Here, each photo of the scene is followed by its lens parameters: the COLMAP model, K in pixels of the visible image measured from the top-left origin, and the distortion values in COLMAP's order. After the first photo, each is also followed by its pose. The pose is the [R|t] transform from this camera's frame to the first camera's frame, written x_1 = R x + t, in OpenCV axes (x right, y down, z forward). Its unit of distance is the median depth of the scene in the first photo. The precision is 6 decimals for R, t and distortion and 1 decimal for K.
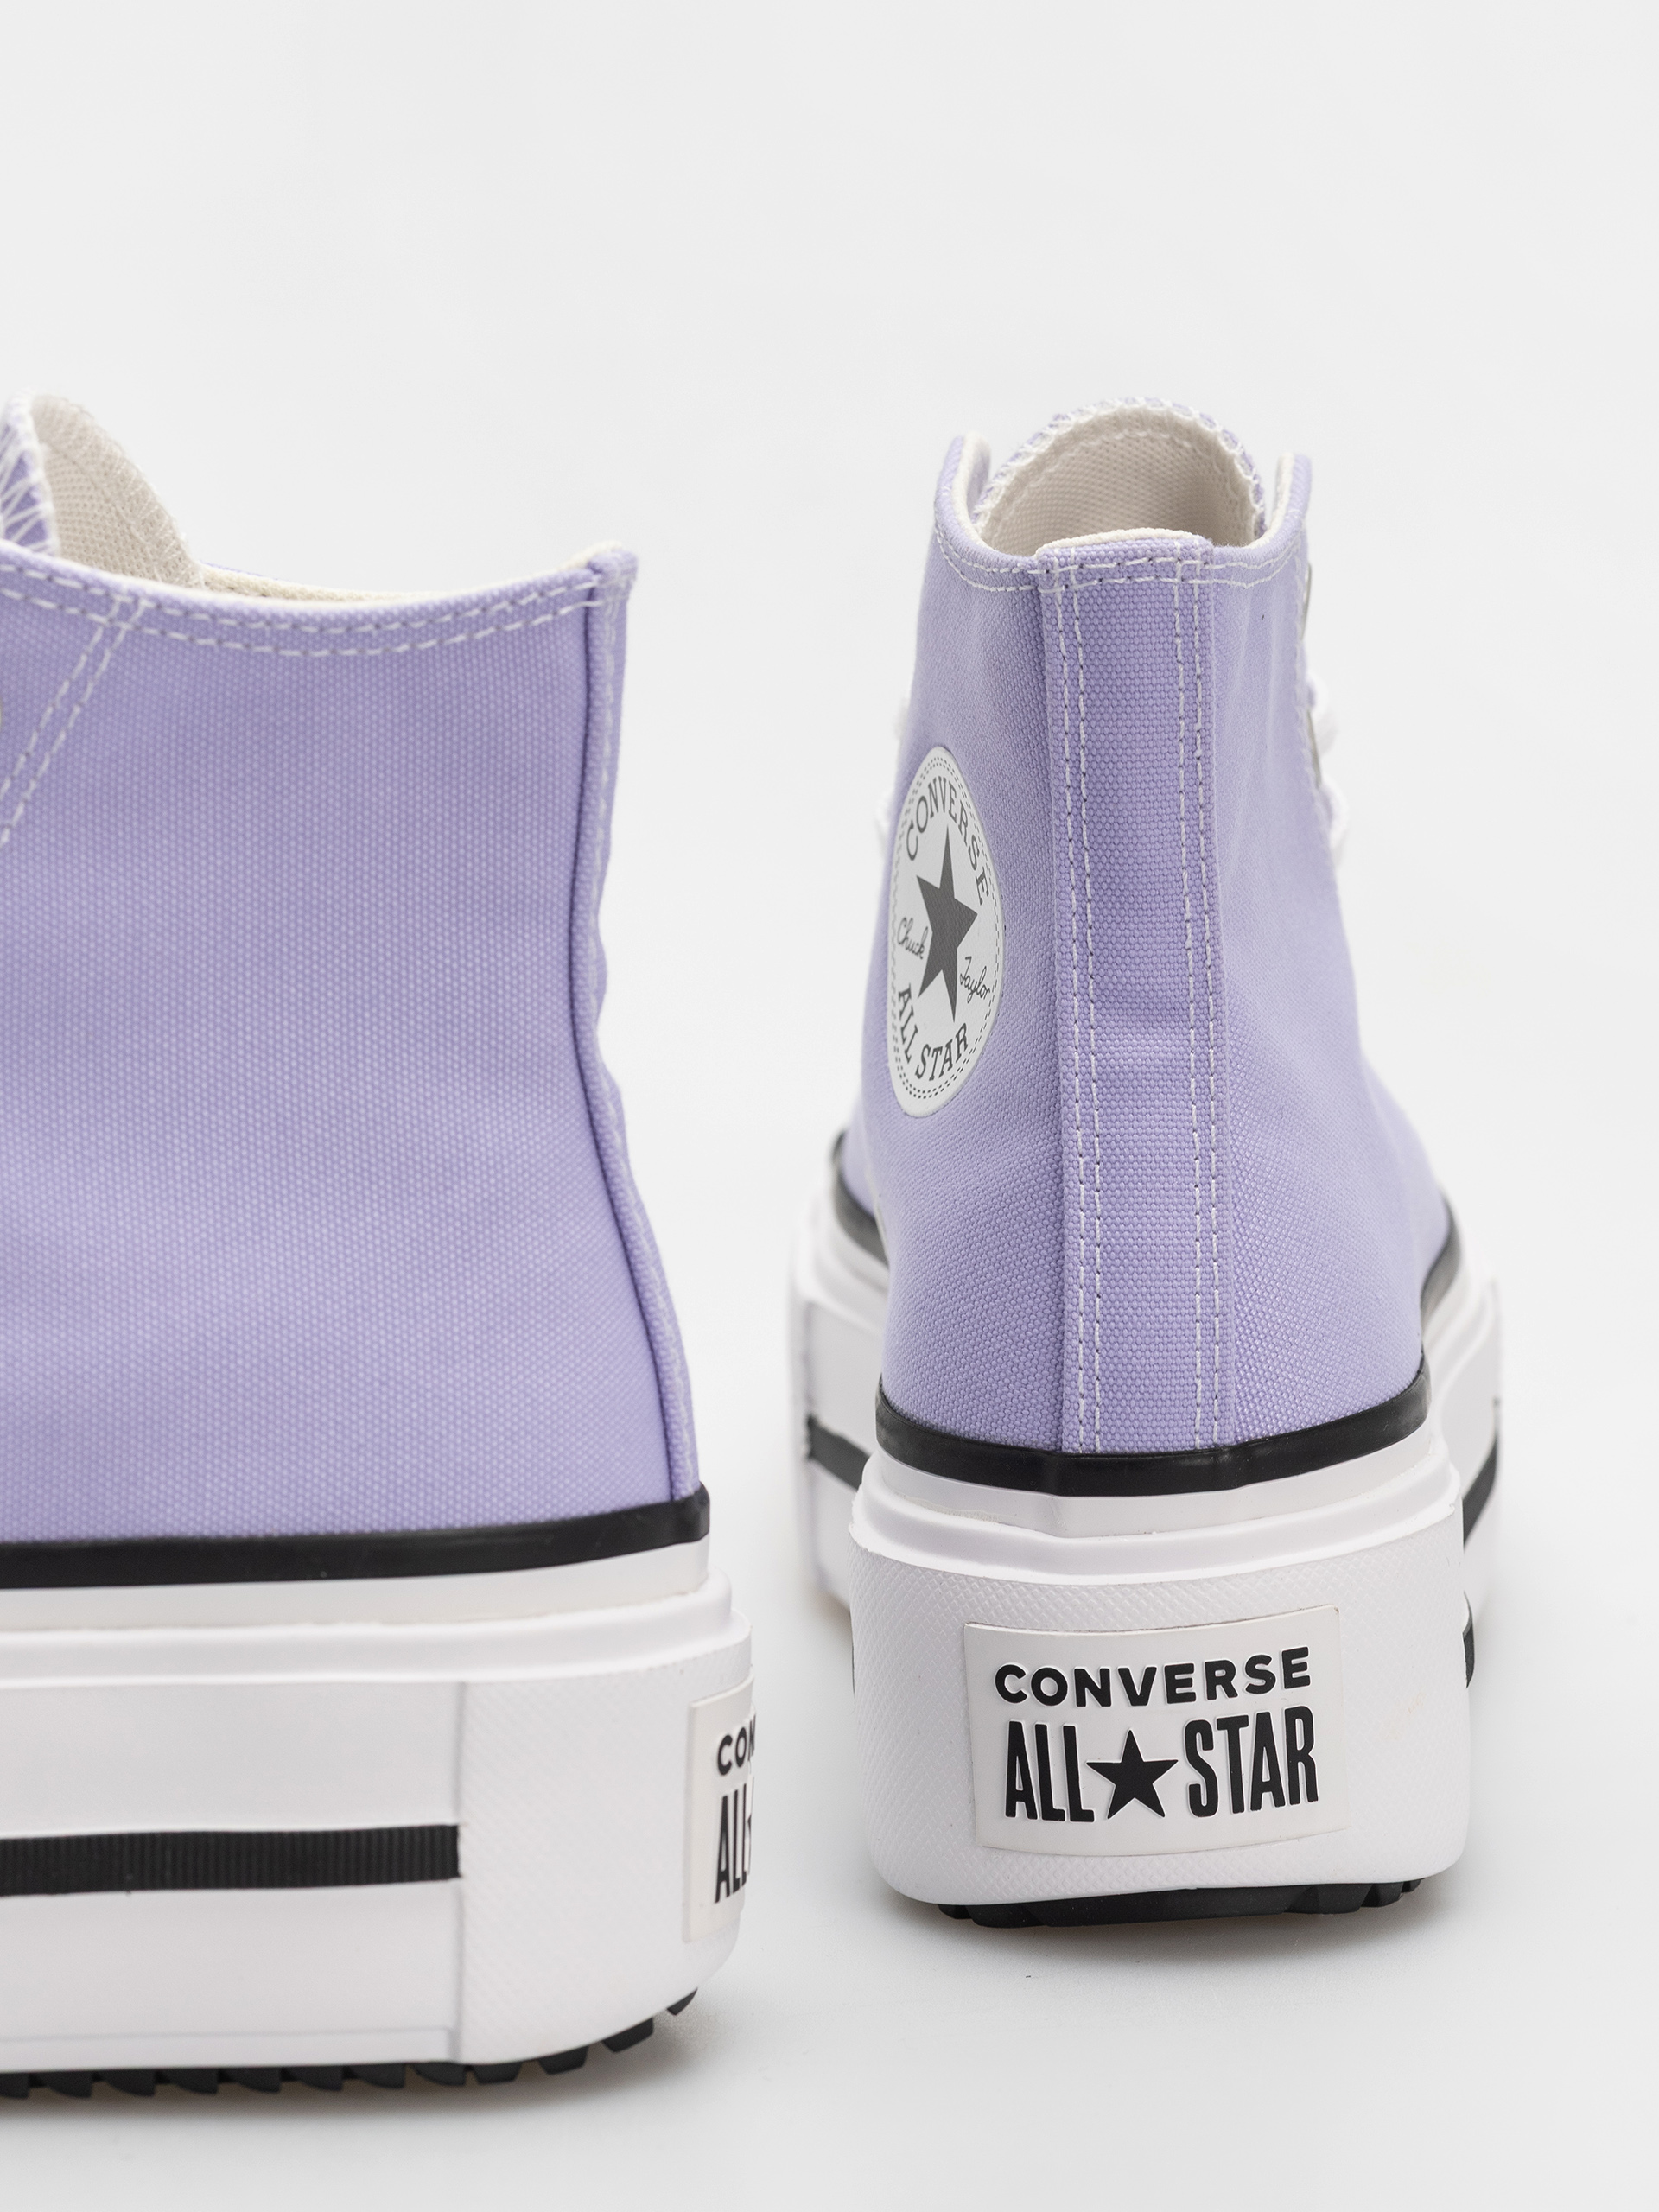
lens RADIAL K [[5319.9, 0, 829.5], [0, 5319.9, 1106.0], [0, 0, 1]] dist [-0.032831, -0.686544]
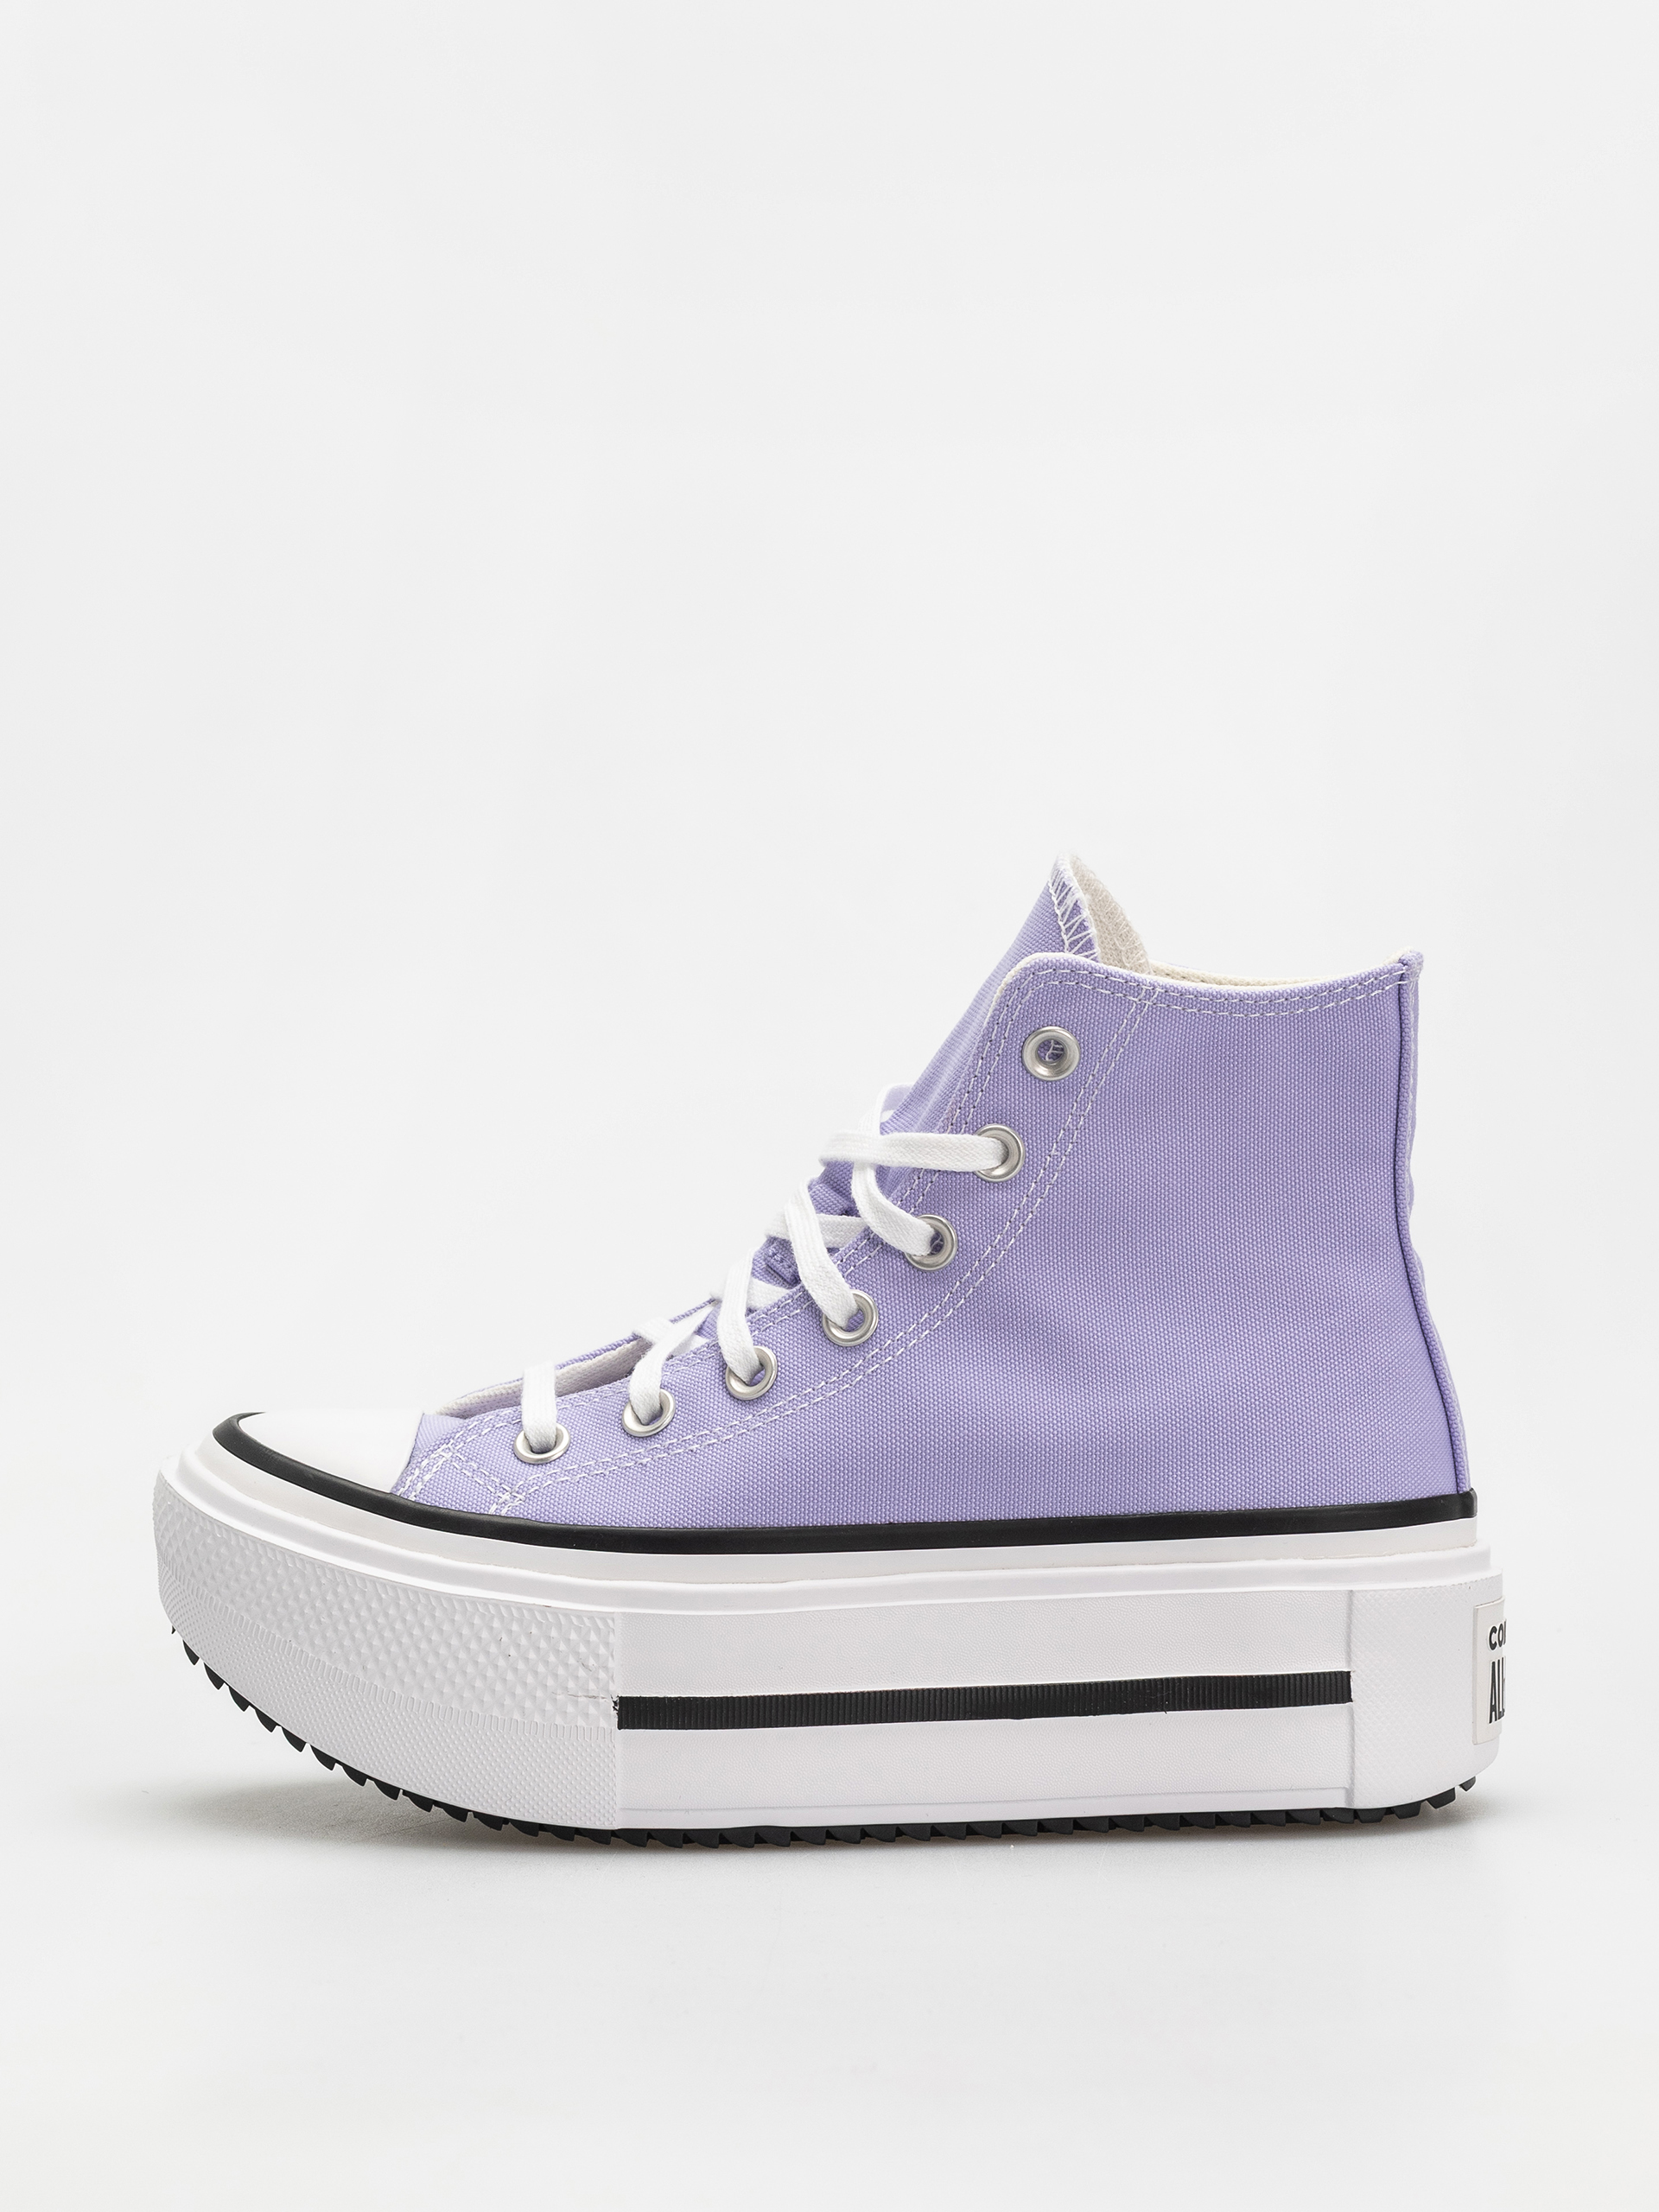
lens RADIAL K [[5319.9, 0, 829.5], [0, 5319.9, 1106.0], [0, 0, 1]] dist [-0.032831, -0.686544]
pose [[0.996857, -0.021512, -0.076244, -0.101282], [0.017507, 0.998451, -0.052805, 0.036347], [0.077262, 0.051304, 0.995690, -0.773006]]
